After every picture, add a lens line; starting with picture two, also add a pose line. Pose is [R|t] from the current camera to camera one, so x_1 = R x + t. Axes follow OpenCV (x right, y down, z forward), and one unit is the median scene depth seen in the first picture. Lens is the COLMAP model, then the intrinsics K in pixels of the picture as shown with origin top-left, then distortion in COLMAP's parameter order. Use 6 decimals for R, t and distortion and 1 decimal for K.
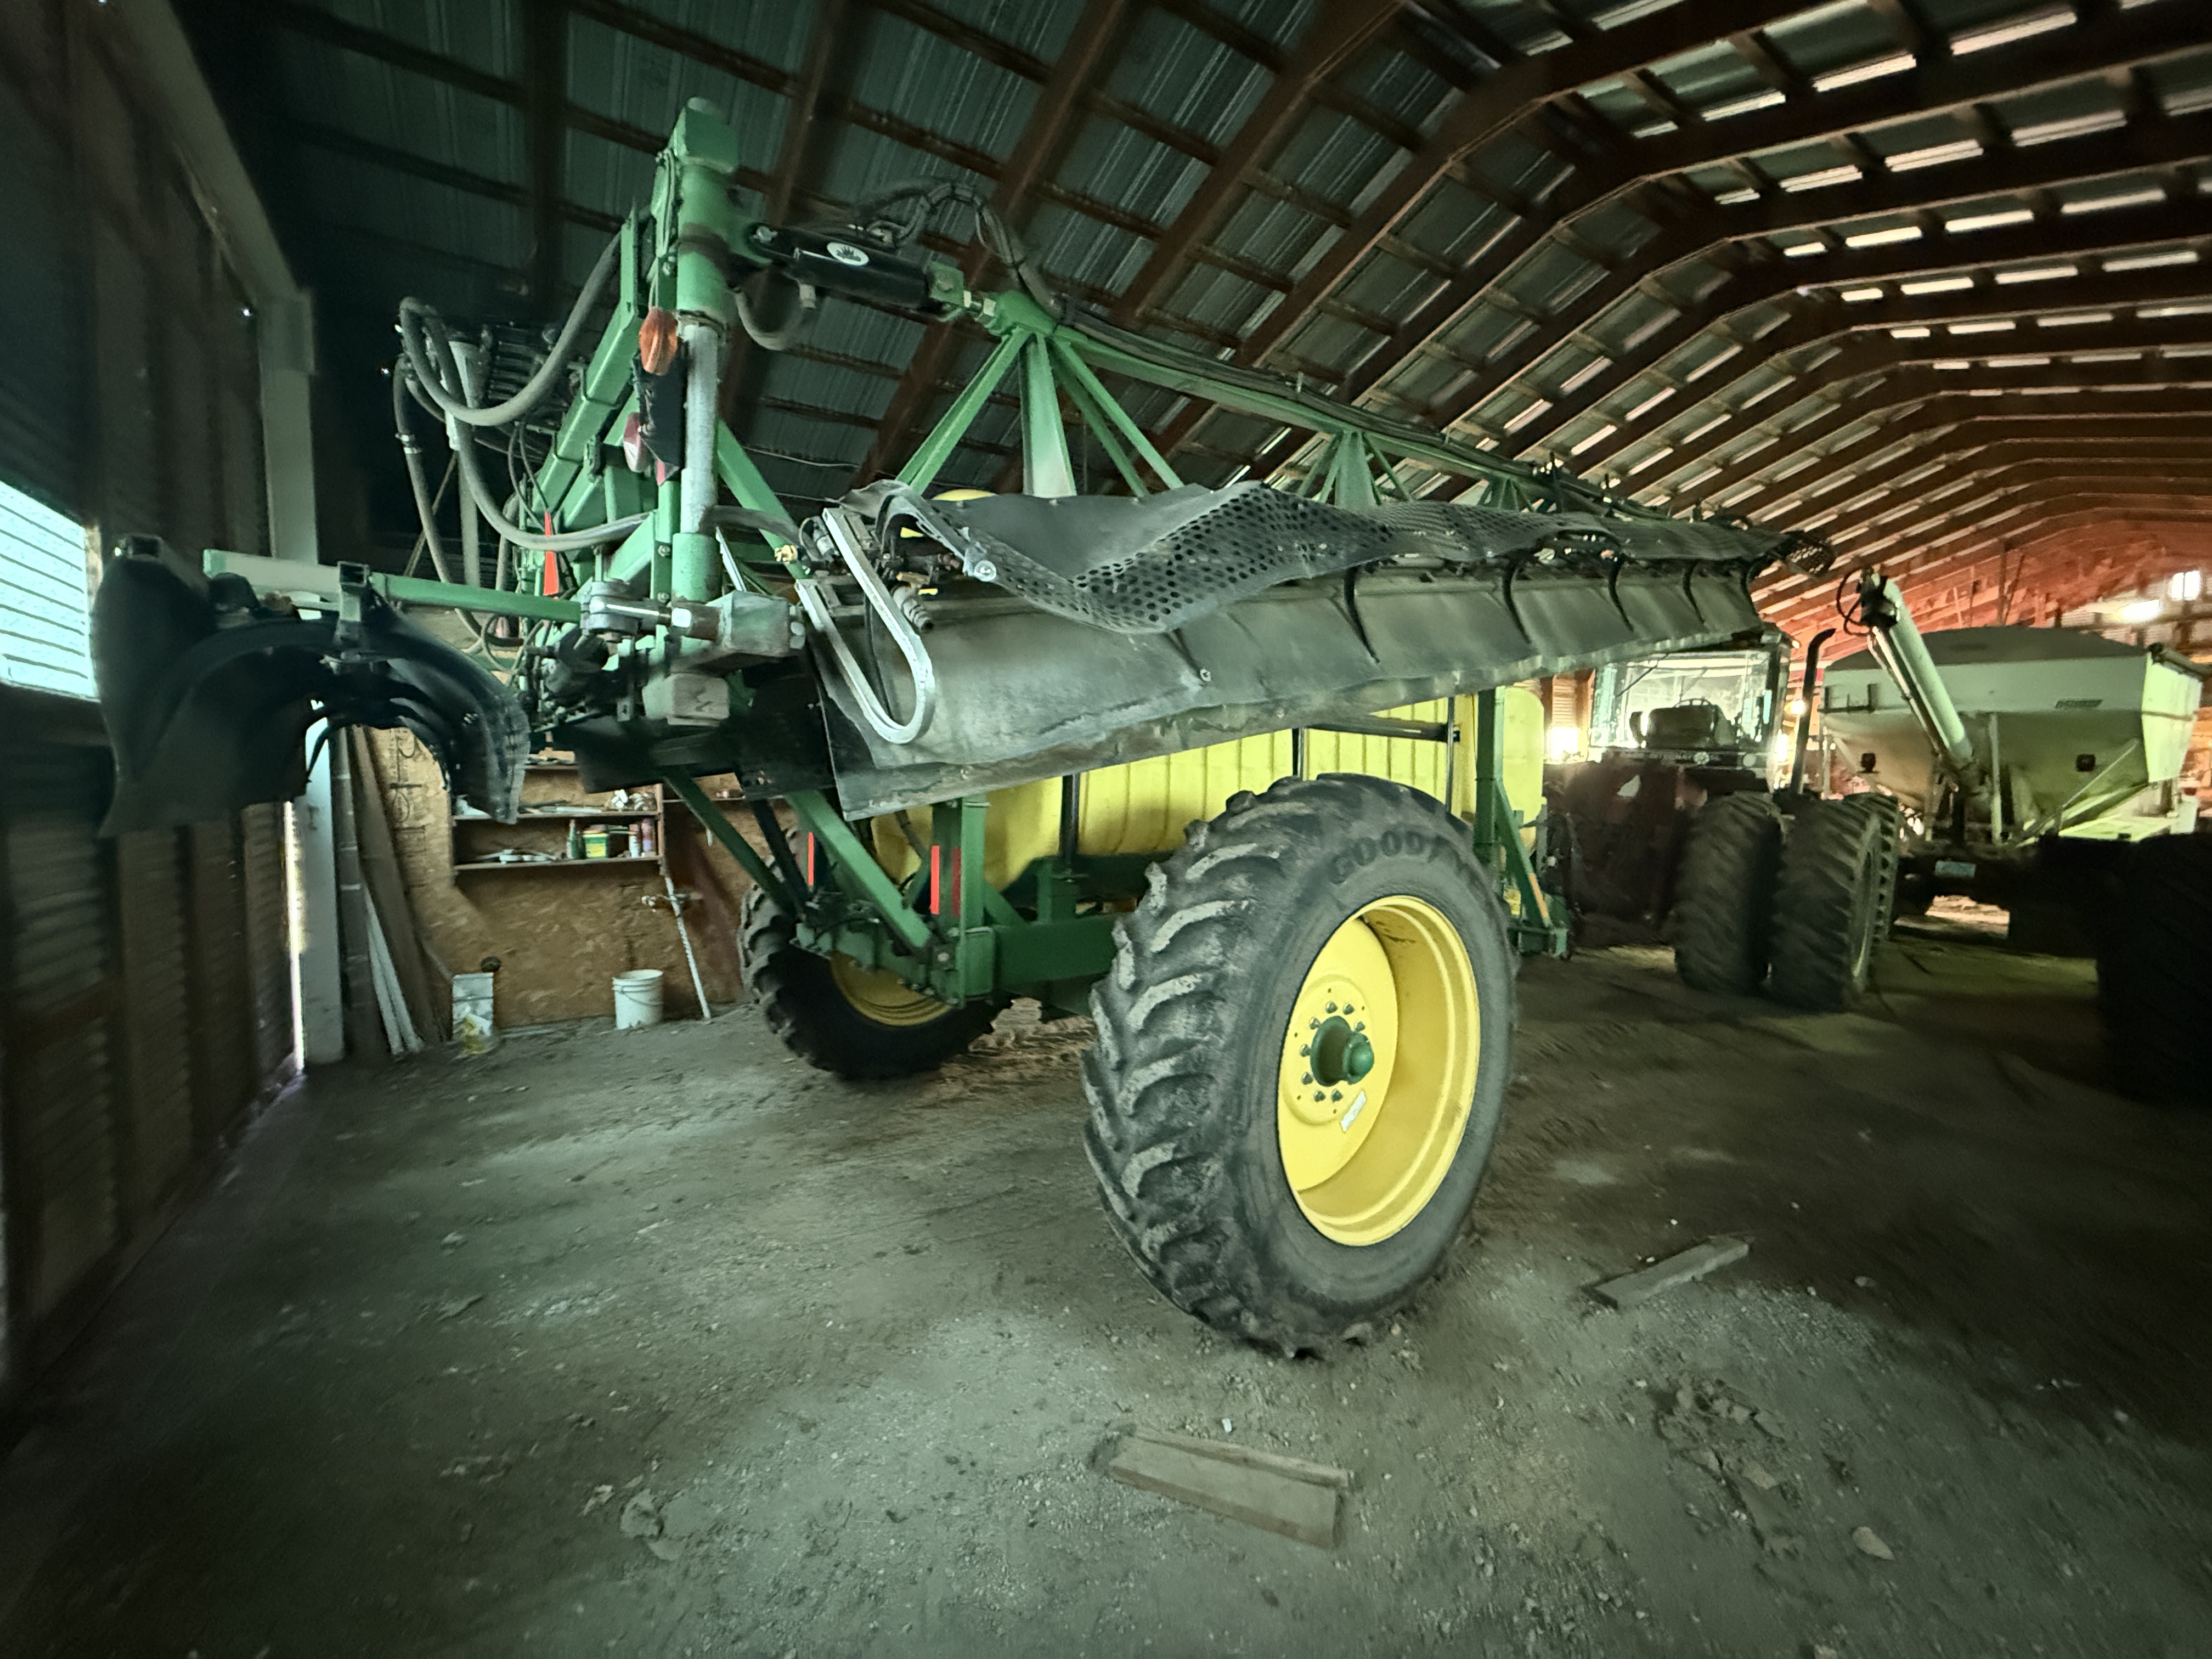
lens RADIAL K [[891.2, 0, 1106.0], [0, 891.2, 829.5], [0, 0, 1]] dist [-0.001308, -0.000302]
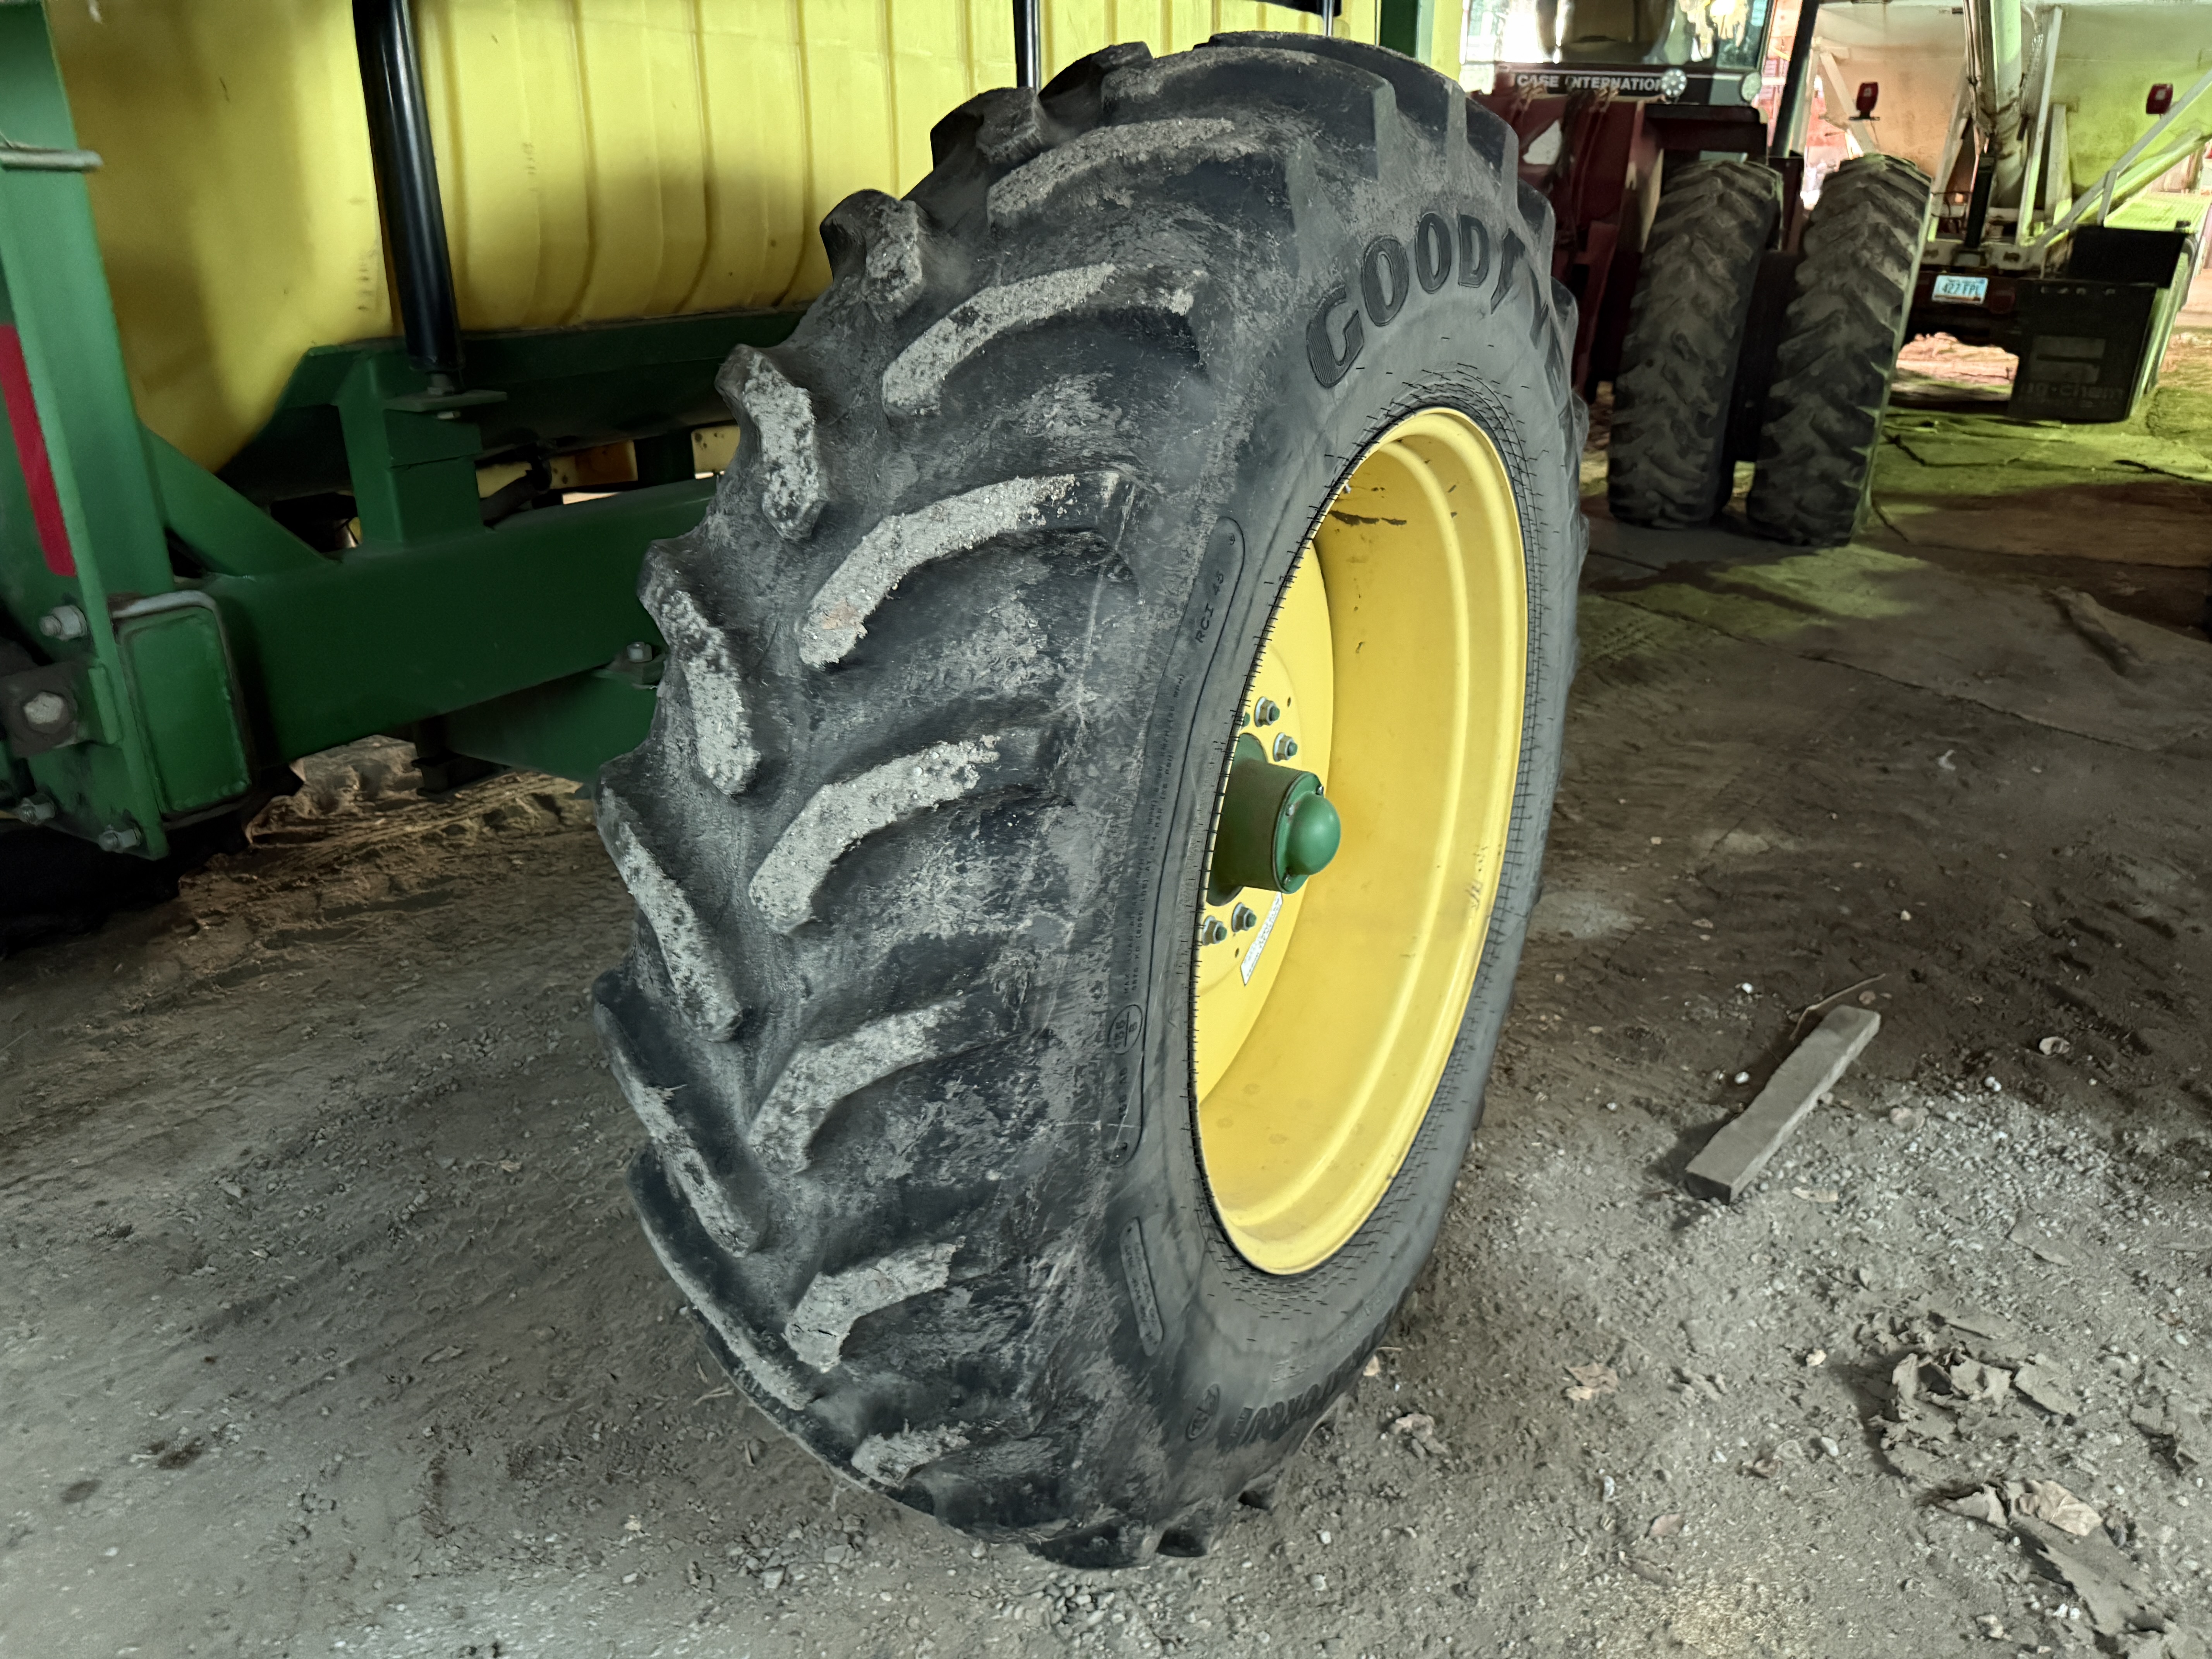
lens RADIAL K [[1584.7, 0, 1117.5], [0, 1584.7, 839.8], [0, 0, 1]] dist [0.037022, -0.059282]
pose [[0.935072, -0.150750, 0.320802, -0.025379], [0.032757, 0.937932, 0.345270, 0.011243], [-0.352940, -0.312344, 0.881972, 0.409027]]
